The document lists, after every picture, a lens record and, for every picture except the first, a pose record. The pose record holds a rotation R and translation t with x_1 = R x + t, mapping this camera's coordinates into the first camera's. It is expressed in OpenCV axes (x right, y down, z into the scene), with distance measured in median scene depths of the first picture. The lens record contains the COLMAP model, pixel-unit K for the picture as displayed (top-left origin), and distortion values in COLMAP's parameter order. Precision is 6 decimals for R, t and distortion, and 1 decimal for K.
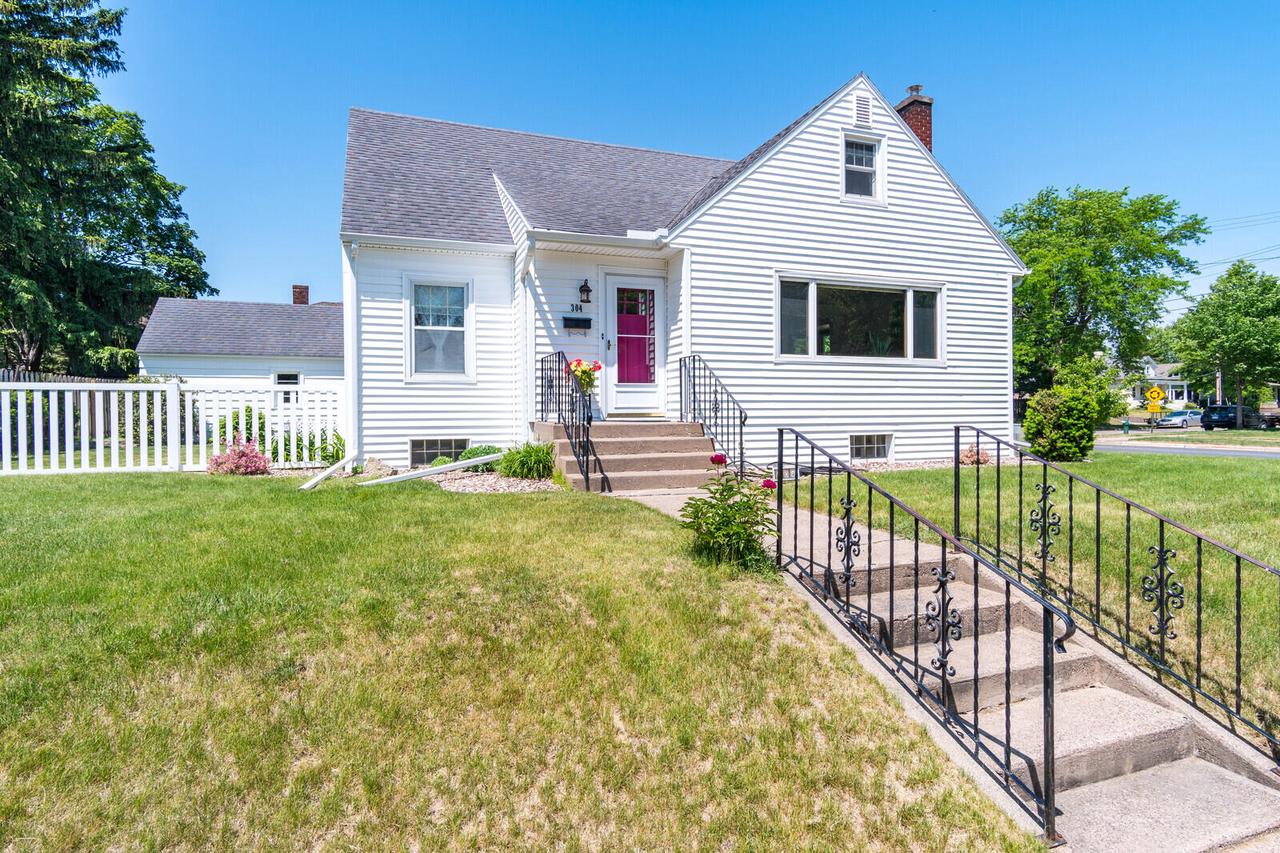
lens RADIAL K [[678.0, 0, 640.0], [0, 678.0, 426.5], [0, 0, 1]] dist [0.003775, 0.001465]
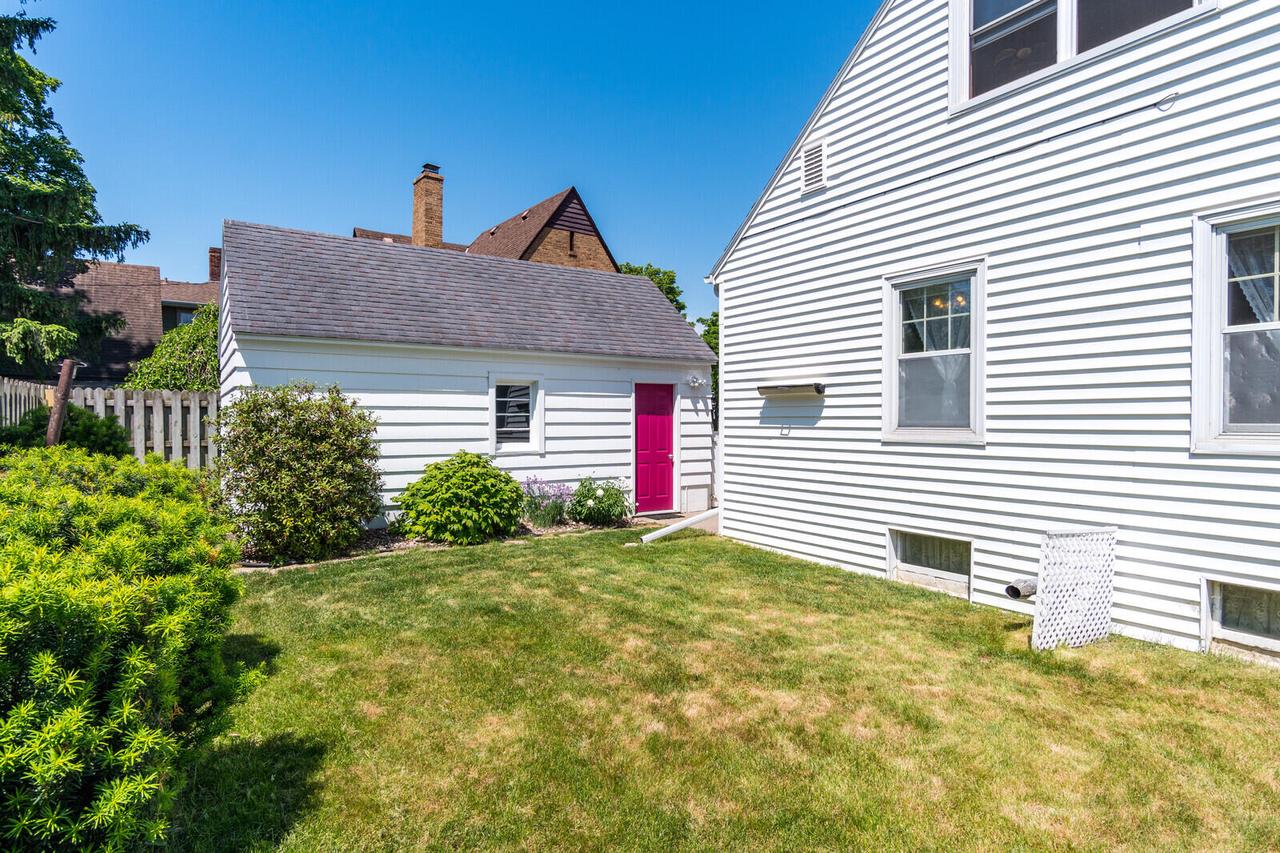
lens RADIAL K [[689.0, 0, 636.9], [0, 689.0, 426.2], [0, 0, 1]] dist [-0.000070, -0.000015]
pose [[0.975555, 0.004622, 0.219708, -0.987744], [-0.003928, 0.999986, -0.003598, -0.082015], [-0.219721, 0.002647, 0.975559, 0.871440]]
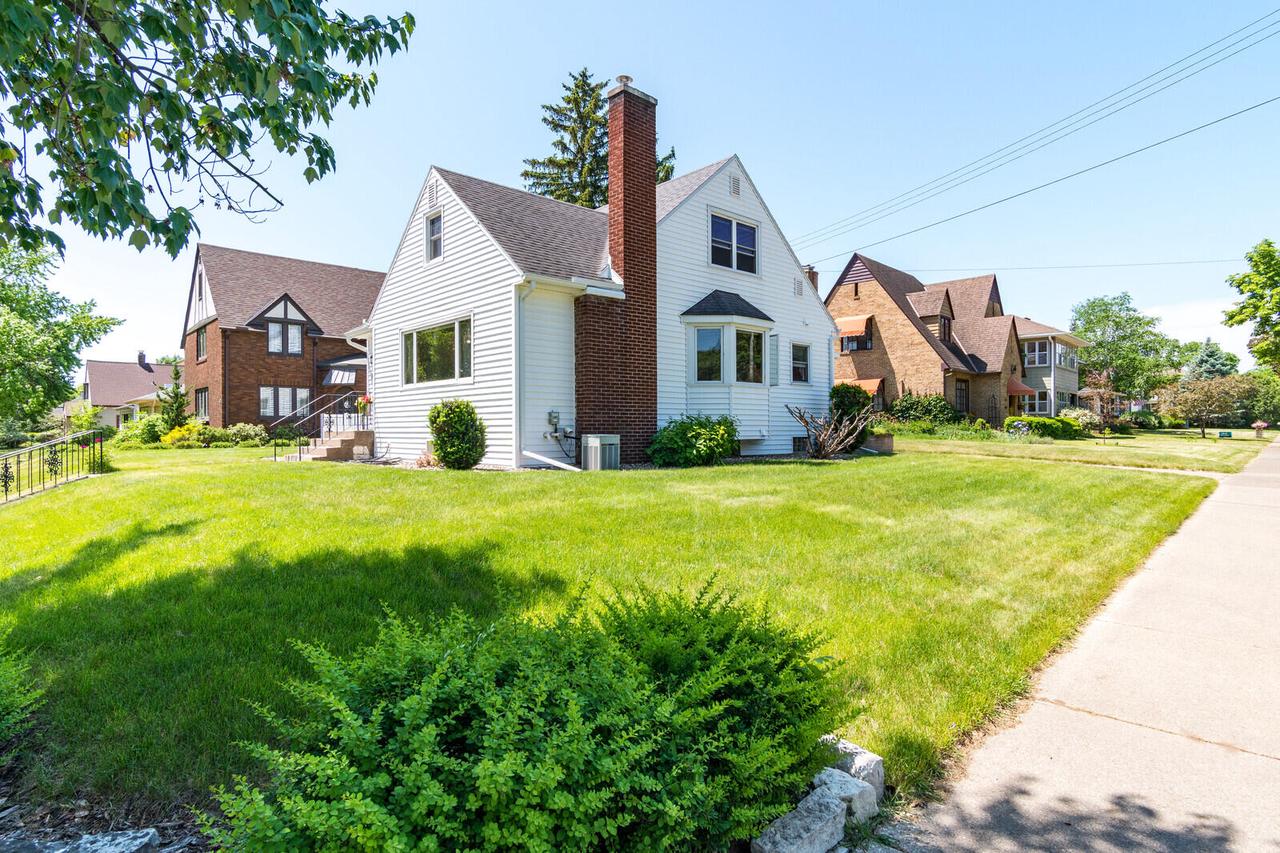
lens RADIAL K [[689.0, 0, 636.9], [0, 689.0, 426.2], [0, 0, 1]] dist [-0.000070, -0.000015]
pose [[0.364827, 0.002818, -0.931071, 1.785173], [-0.013142, 0.999911, -0.002124, -0.020453], [0.930983, 0.013011, 0.364831, 0.927273]]
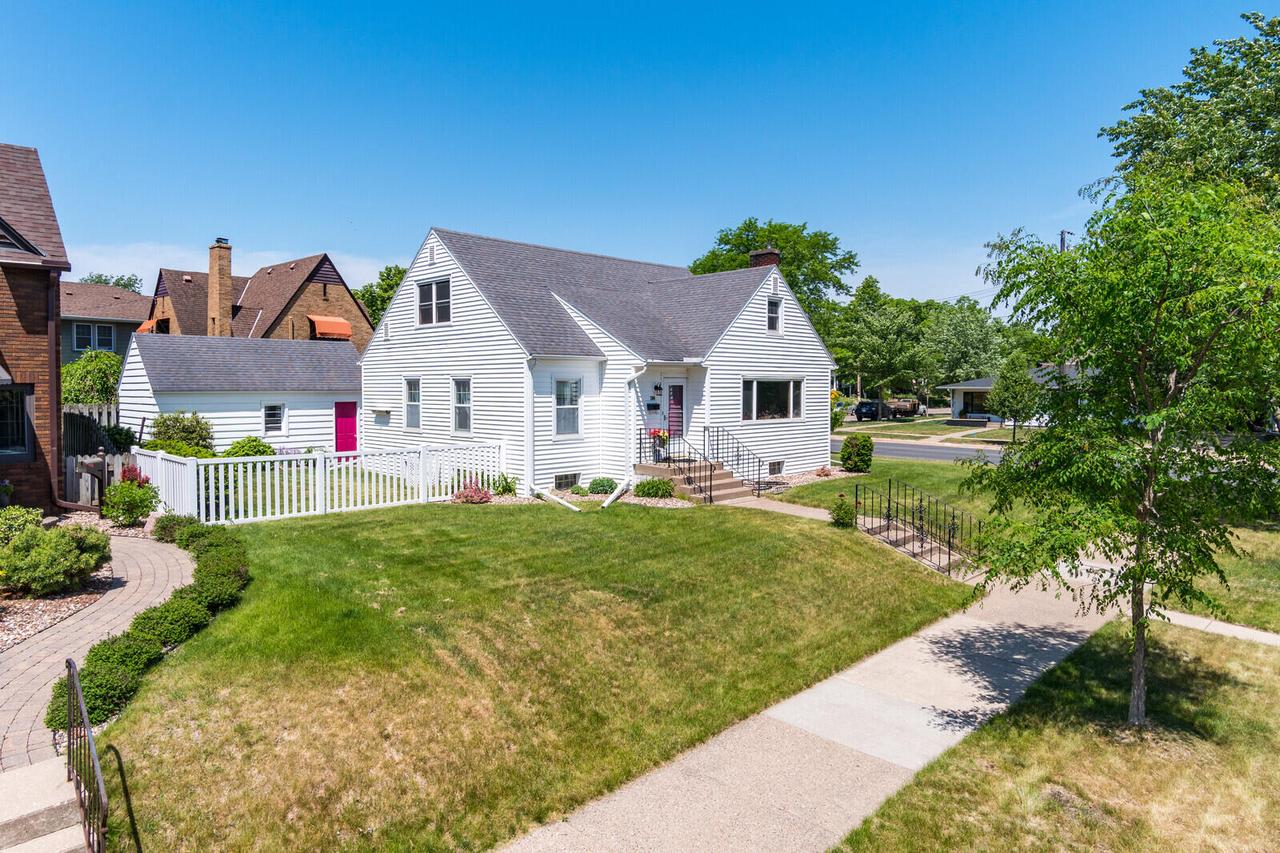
lens RADIAL K [[768.2, 0, 615.5], [0, 768.2, 417.9], [0, 0, 1]] dist [-0.005016, -0.000133]
pose [[0.911826, -0.008284, 0.410493, -0.954682], [-0.002433, 0.999670, 0.025579, -0.166033], [-0.410569, -0.024323, 0.911505, -0.746551]]
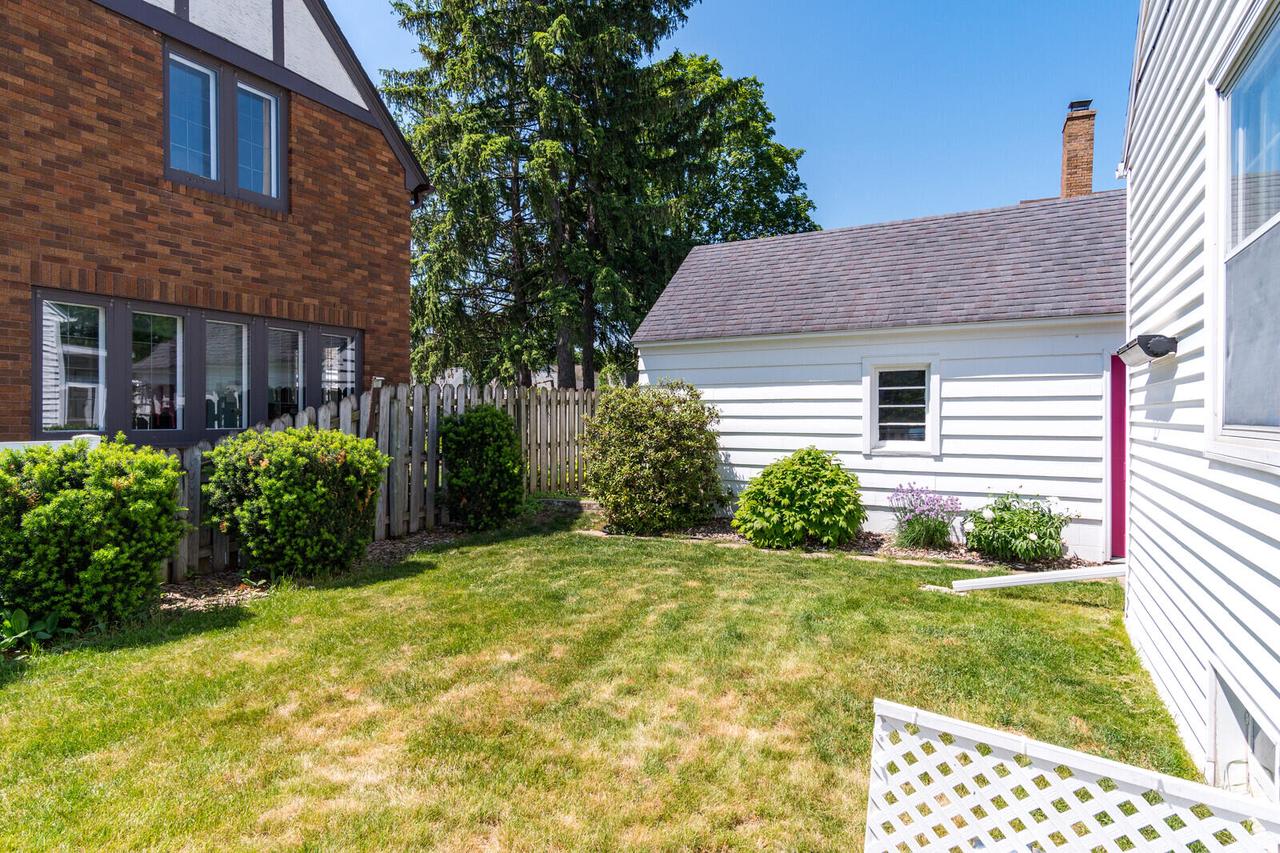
lens RADIAL K [[689.0, 0, 636.9], [0, 689.0, 426.2], [0, 0, 1]] dist [-0.000070, -0.000015]
pose [[0.644392, 0.018141, -0.764480, -0.545301], [-0.012366, 0.999835, 0.013302, -0.084959], [0.764595, 0.000882, 0.644510, 1.099524]]
